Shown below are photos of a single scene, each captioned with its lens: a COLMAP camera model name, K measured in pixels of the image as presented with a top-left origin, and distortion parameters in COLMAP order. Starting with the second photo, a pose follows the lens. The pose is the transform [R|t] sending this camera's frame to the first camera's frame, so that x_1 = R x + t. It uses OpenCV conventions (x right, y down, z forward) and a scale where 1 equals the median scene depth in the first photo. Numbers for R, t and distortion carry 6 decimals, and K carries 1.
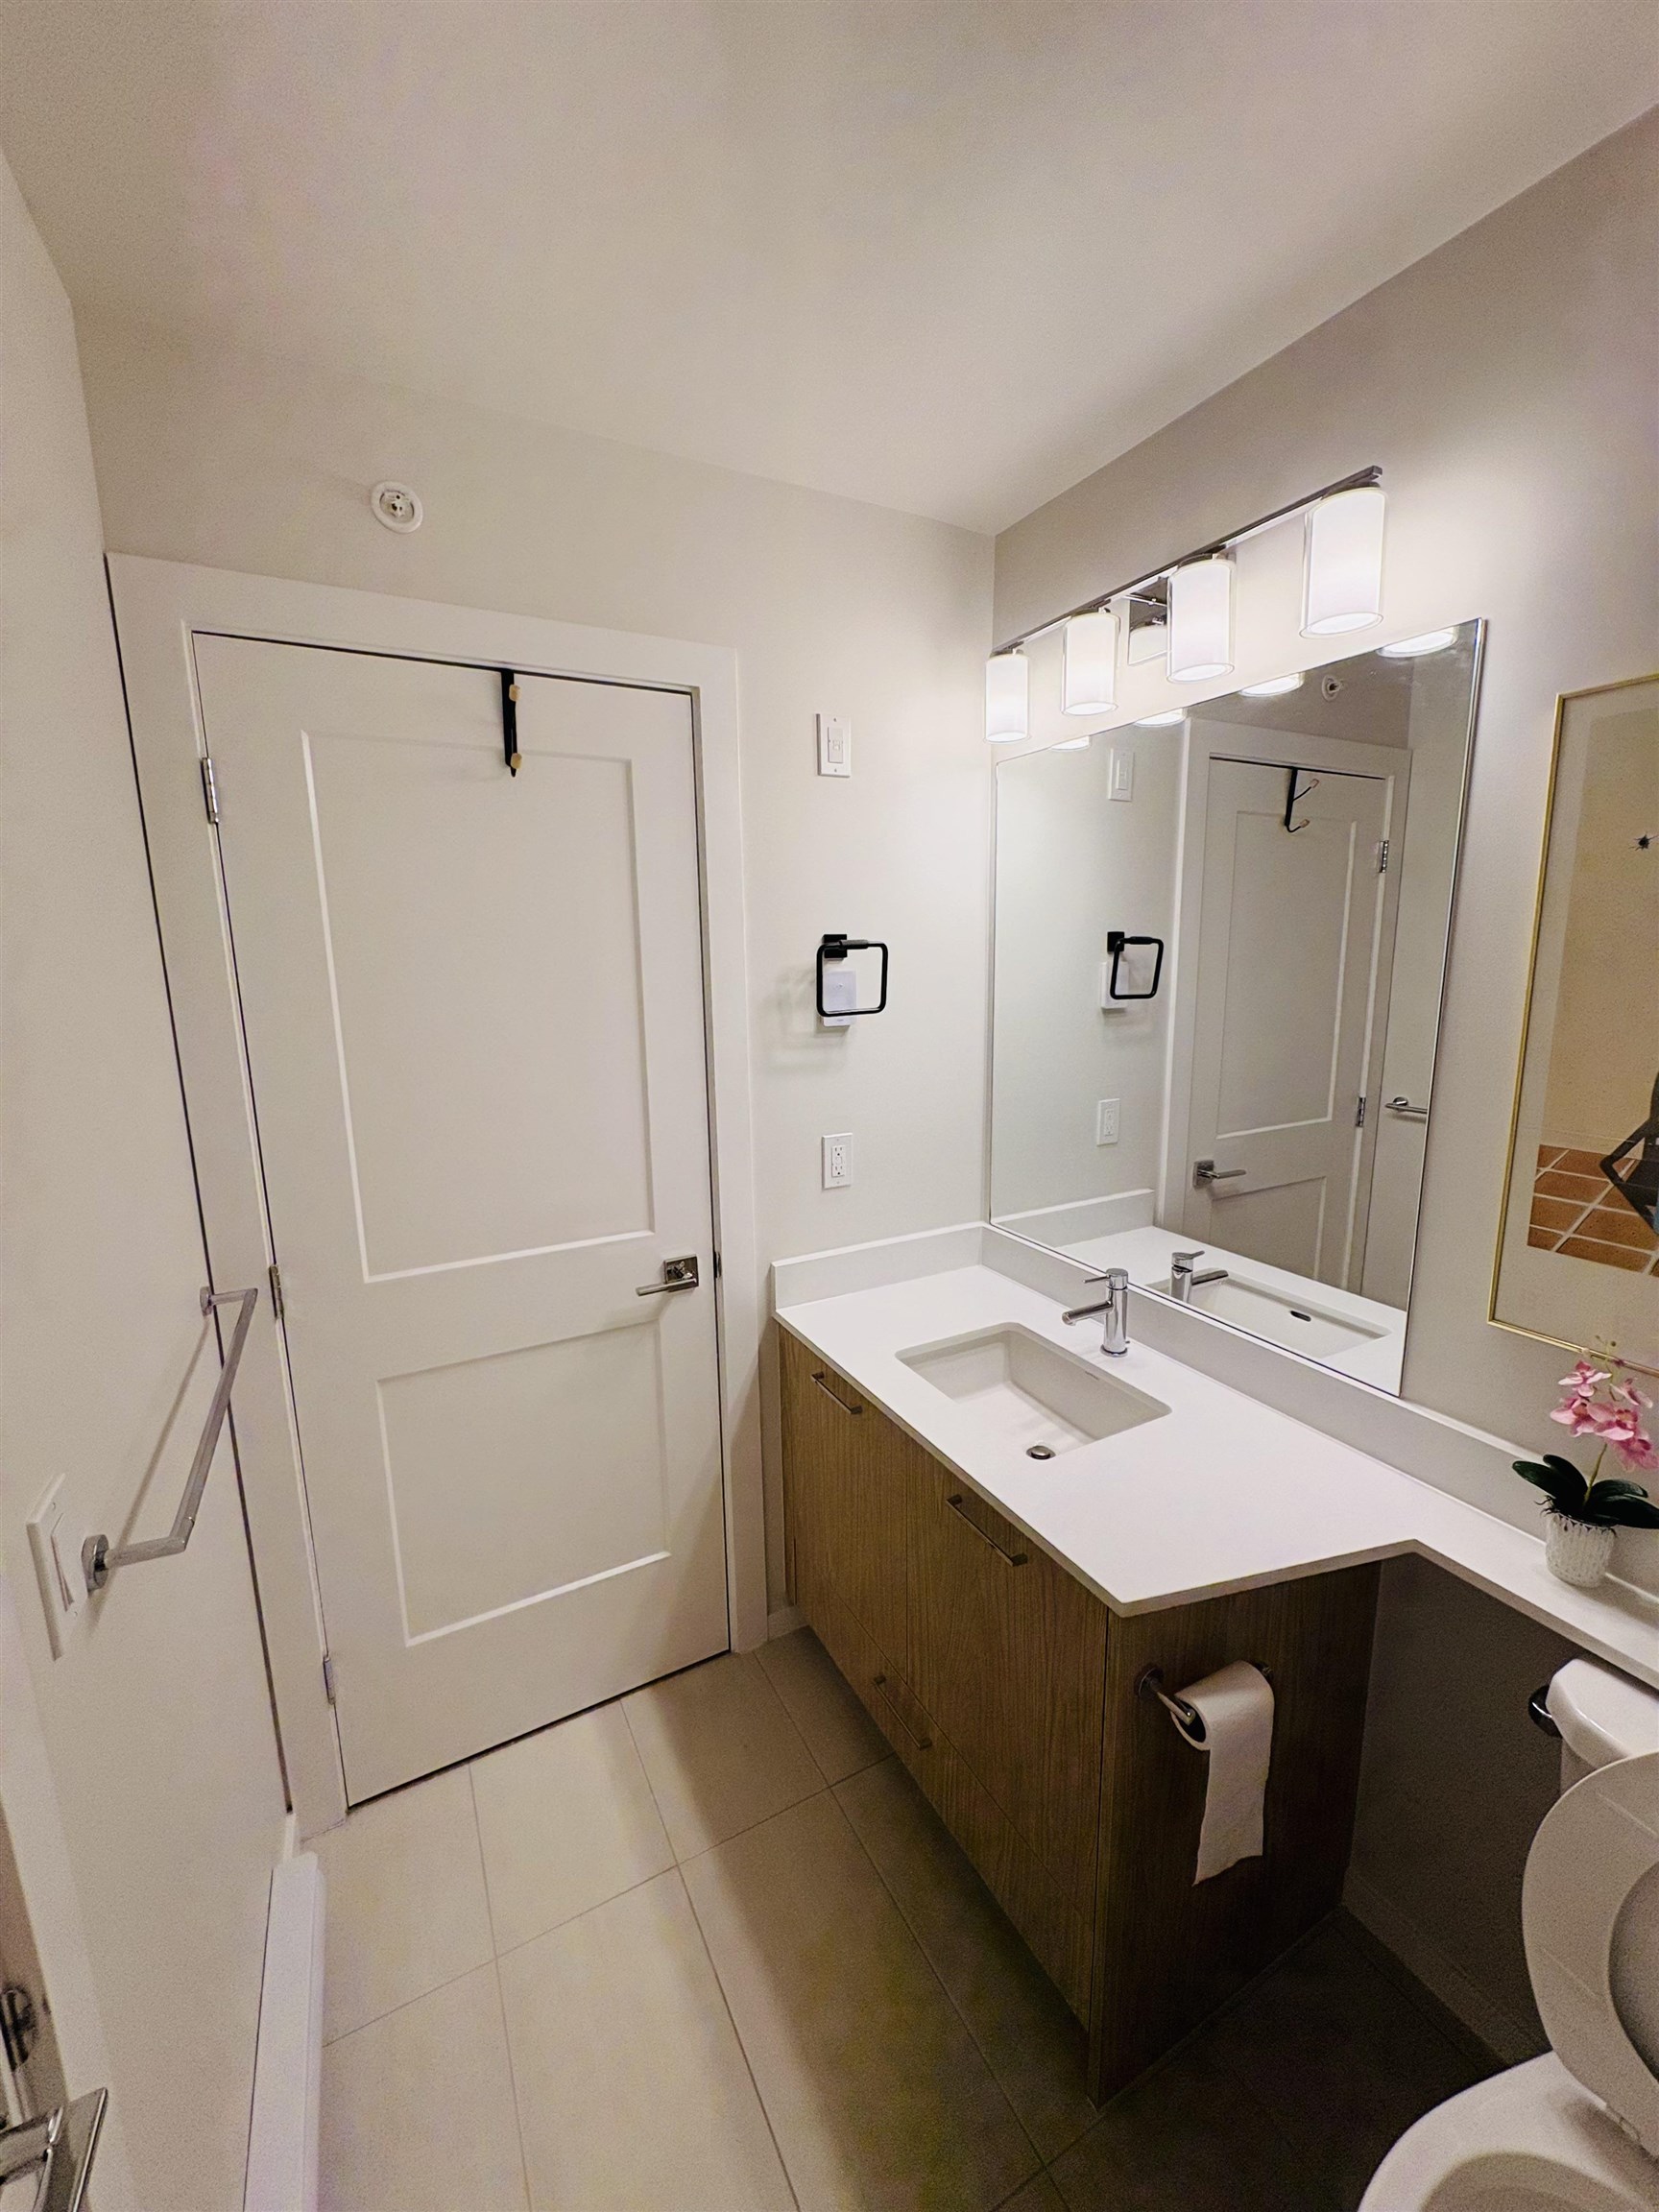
lens RADIAL K [[880.7, 0, 829.5], [0, 880.7, 1106.0], [0, 0, 1]] dist [-0.001734, -0.000025]
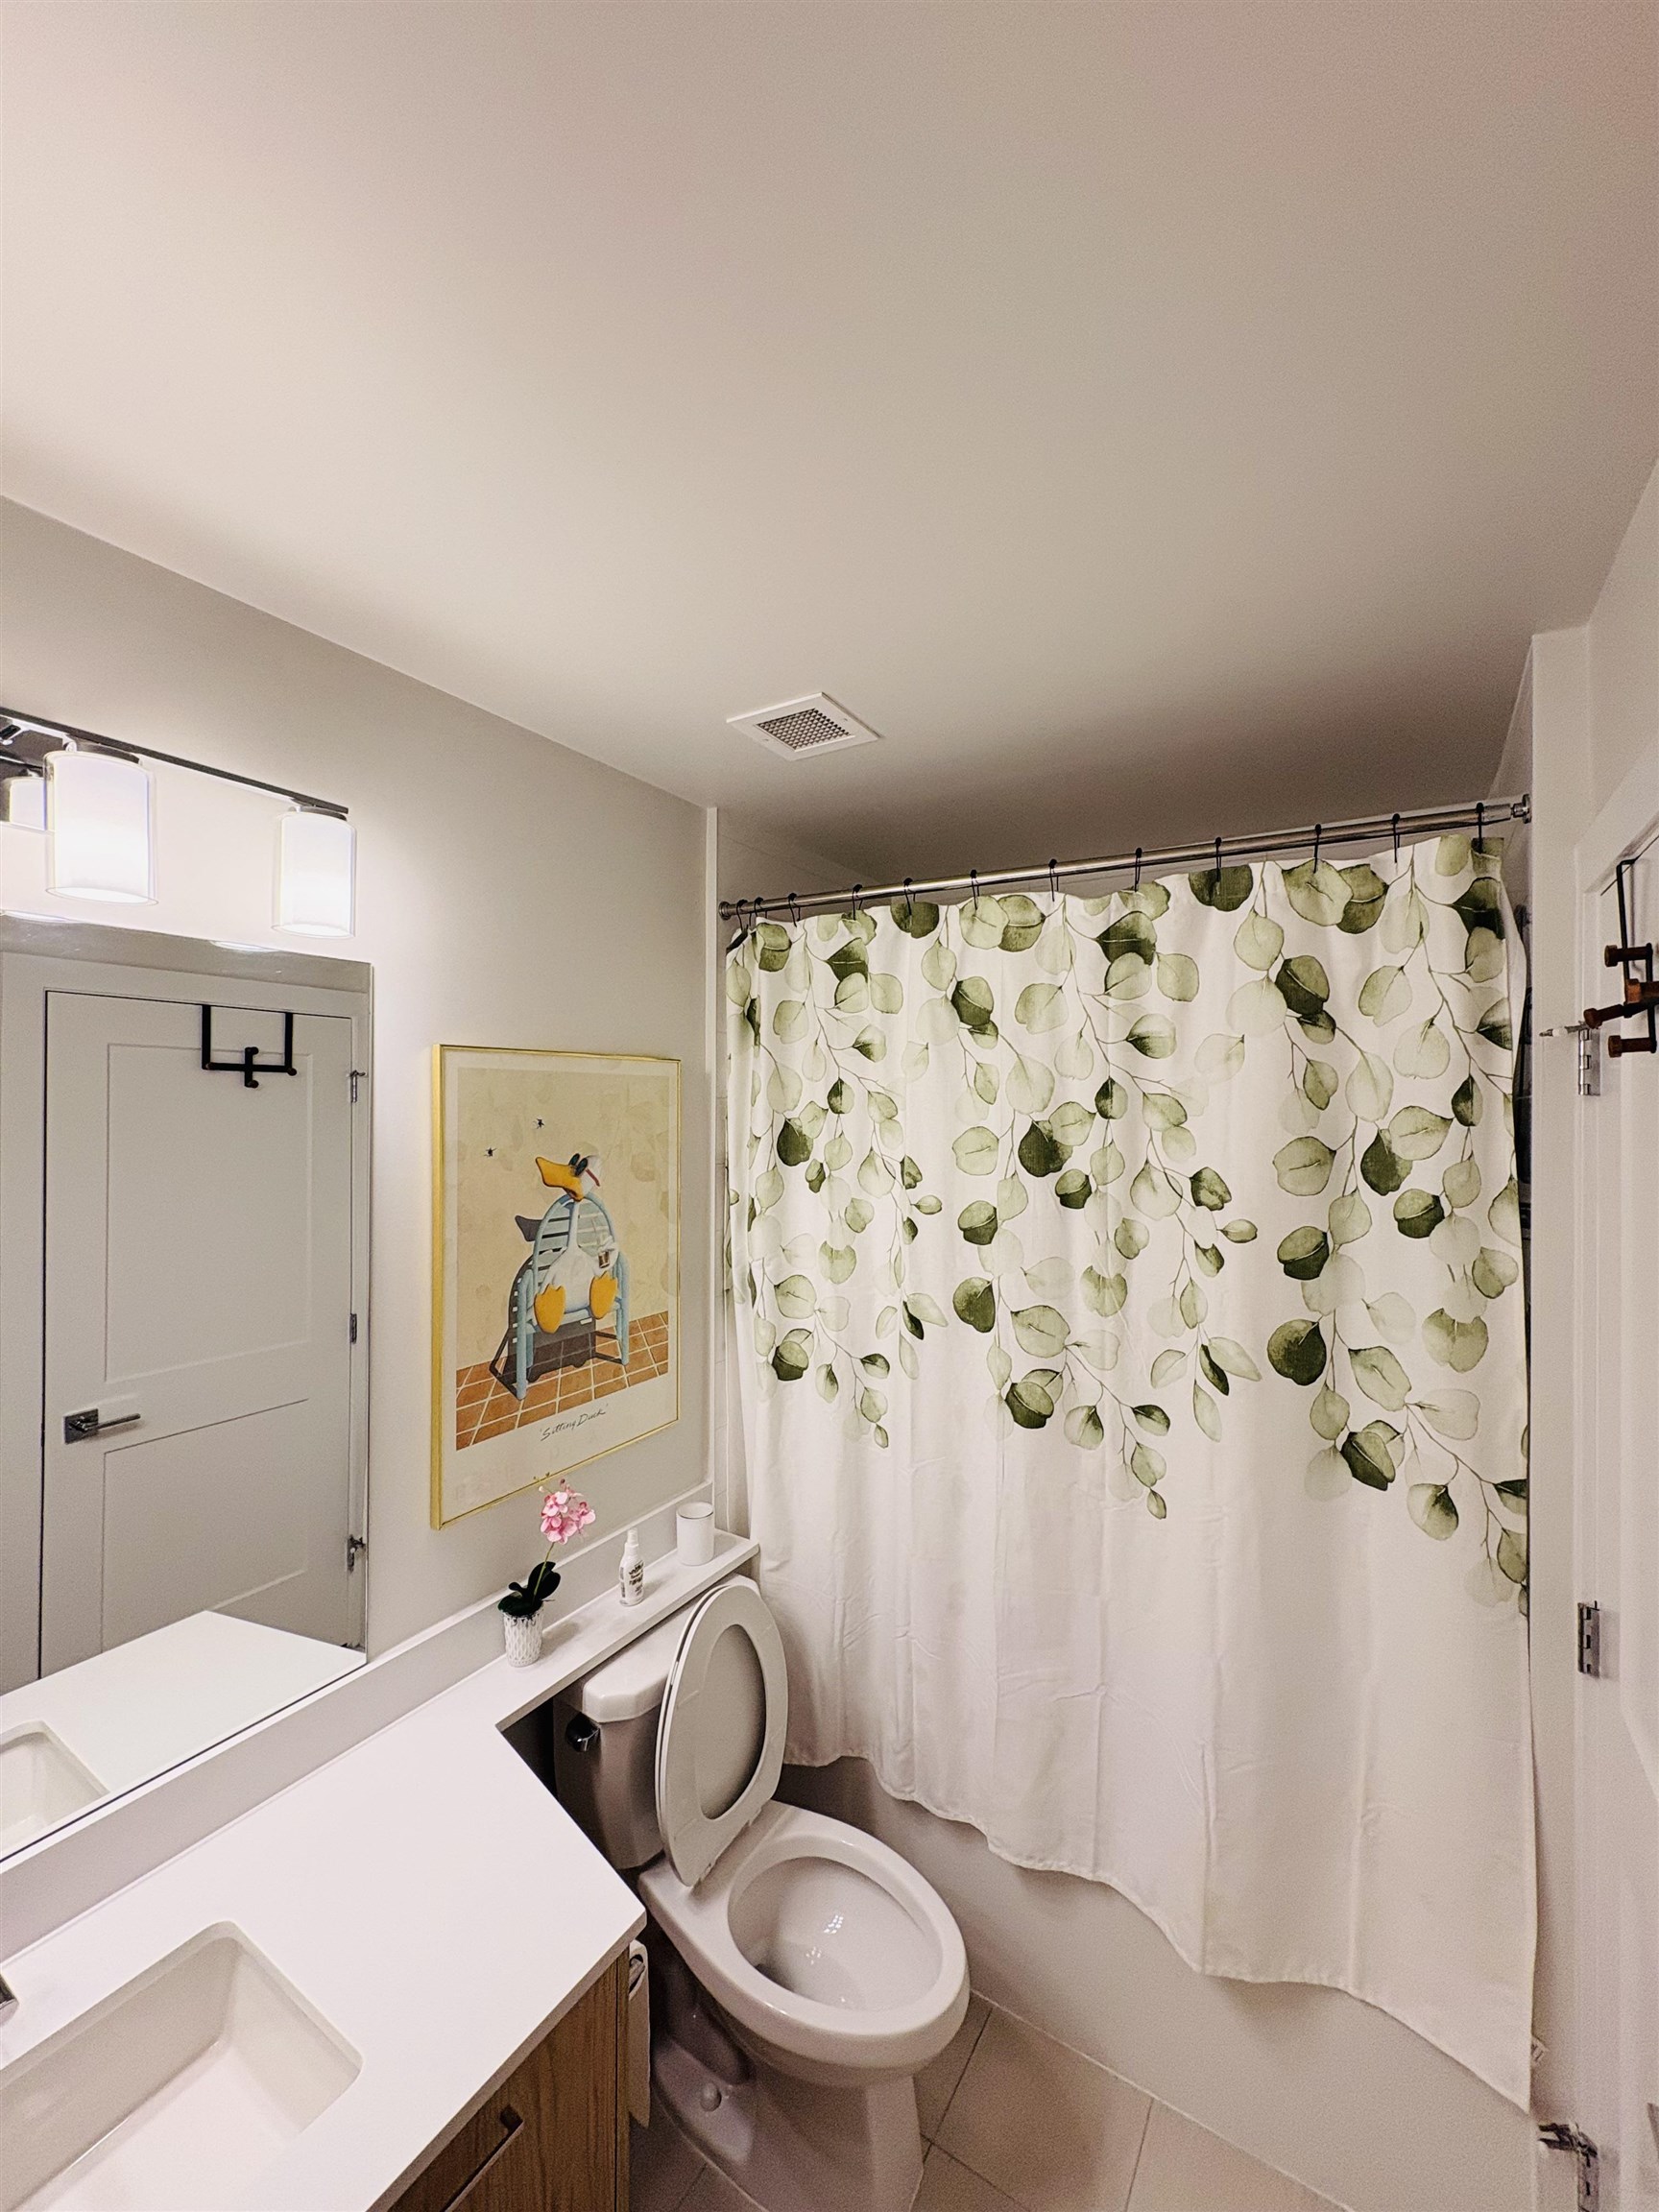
lens RADIAL K [[880.7, 0, 829.5], [0, 880.7, 1106.0], [0, 0, 1]] dist [-0.001734, -0.000025]
pose [[-0.466282, 0.003524, 0.884629, -0.636036], [0.149556, 0.985912, 0.074903, -0.370085], [-0.871903, 0.167228, -0.460240, 1.075072]]
